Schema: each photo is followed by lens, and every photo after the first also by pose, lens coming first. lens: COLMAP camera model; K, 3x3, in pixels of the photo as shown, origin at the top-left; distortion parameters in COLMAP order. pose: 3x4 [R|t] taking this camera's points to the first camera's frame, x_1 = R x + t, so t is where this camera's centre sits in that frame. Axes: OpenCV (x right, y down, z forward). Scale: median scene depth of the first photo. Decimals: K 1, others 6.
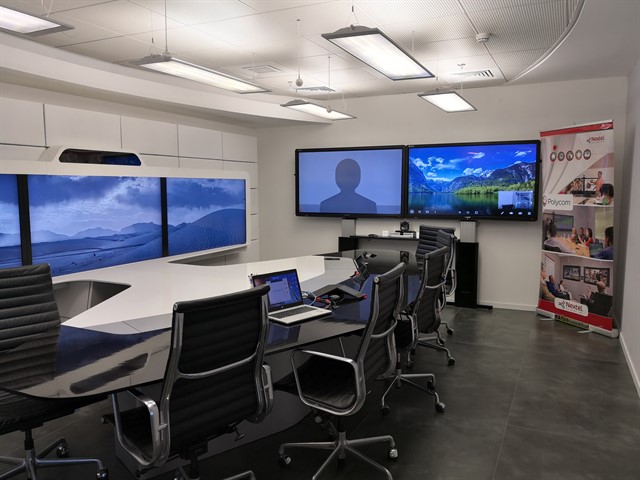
lens RADIAL K [[522.7, 0, 318.6], [0, 522.7, 238.9], [0, 0, 1]] dist [0.029100, -0.011359]
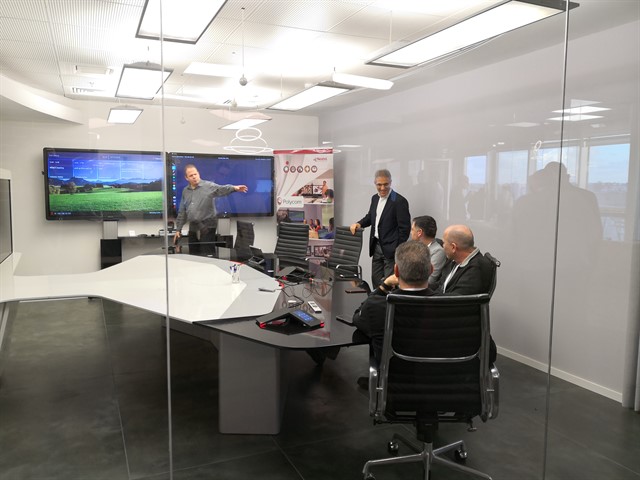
lens RADIAL K [[522.7, 0, 321.3], [0, 522.7, 241.9], [0, 0, 1]] dist [0.029100, -0.011359]
pose [[0.634640, -0.068059, 0.769805, -0.601087], [0.069934, 0.997085, 0.030499, -0.001047], [-0.769637, 0.034479, 0.637550, 0.059021]]
